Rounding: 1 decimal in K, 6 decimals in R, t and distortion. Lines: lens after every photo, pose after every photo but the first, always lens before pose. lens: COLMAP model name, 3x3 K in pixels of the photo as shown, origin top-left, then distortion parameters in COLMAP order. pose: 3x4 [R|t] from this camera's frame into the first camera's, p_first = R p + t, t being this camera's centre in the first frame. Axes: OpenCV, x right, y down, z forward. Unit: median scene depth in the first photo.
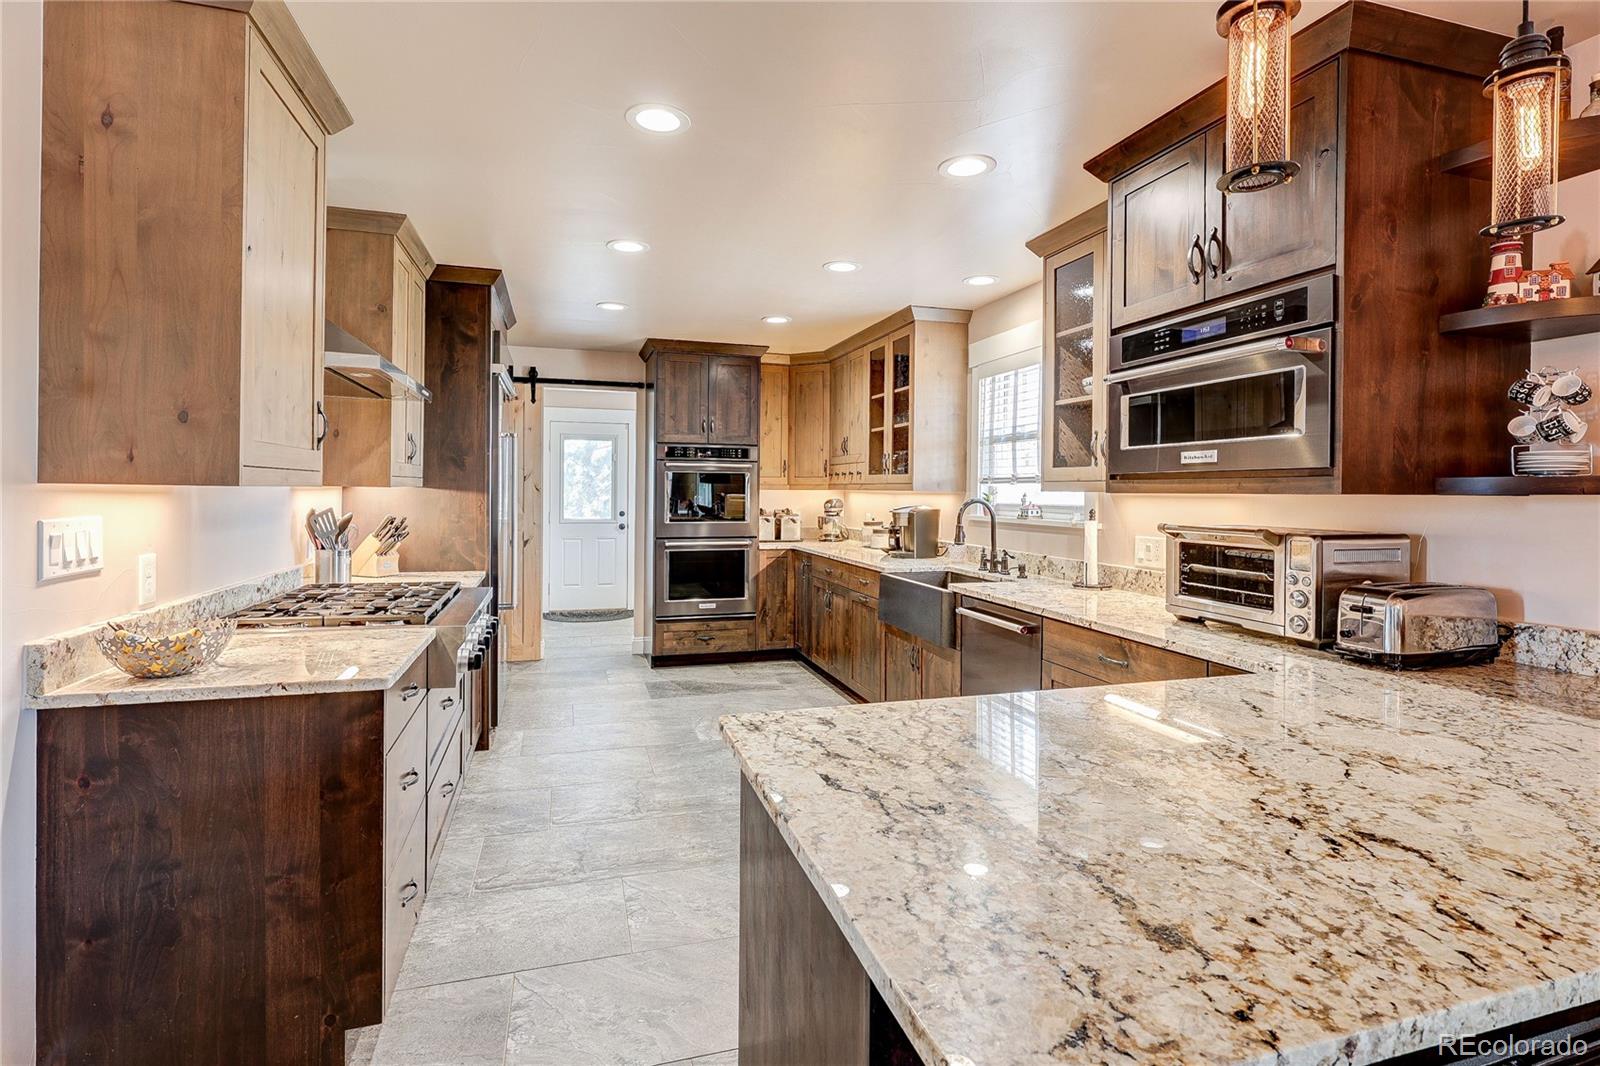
lens RADIAL K [[743.9, 0, 804.3], [0, 743.9, 492.4], [0, 0, 1]] dist [-0.004774, -0.000393]
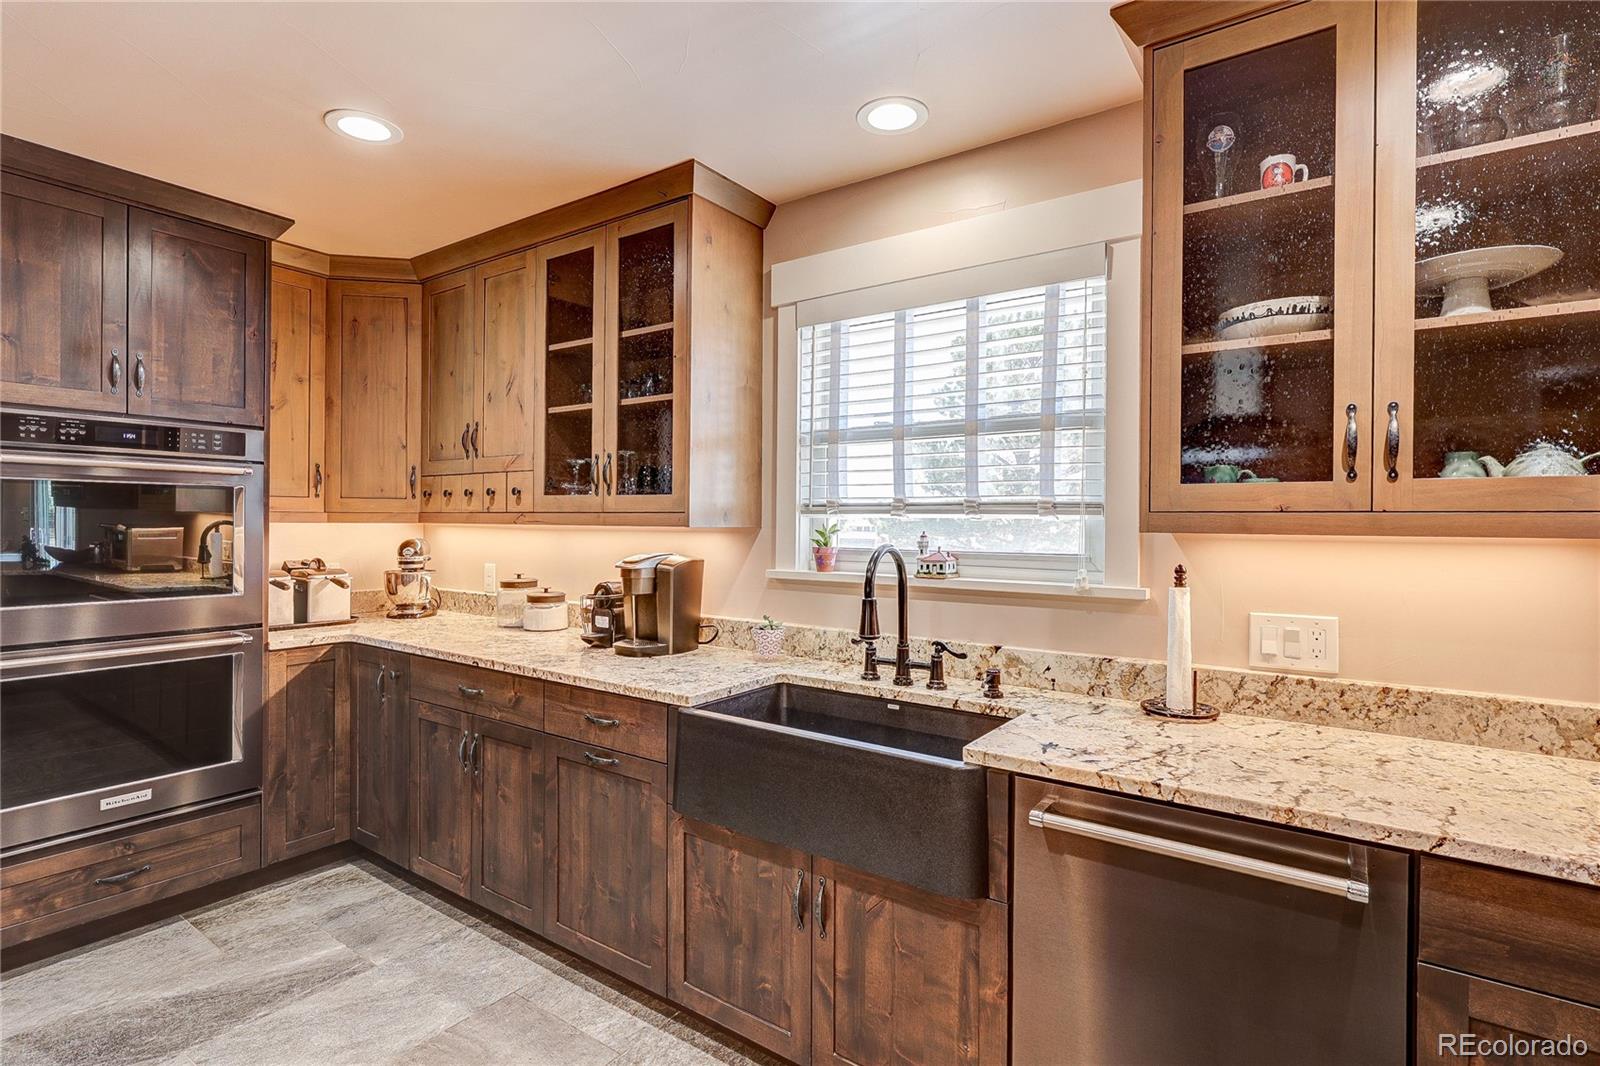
lens RADIAL K [[743.9, 0, 767.5], [0, 743.9, 525.5], [0, 0, 1]] dist [-0.004774, -0.000393]
pose [[0.794937, 0.000402, 0.606692, -0.097517], [-0.002557, 0.999993, 0.002687, -0.003893], [-0.606687, -0.003687, 0.794932, 0.453503]]
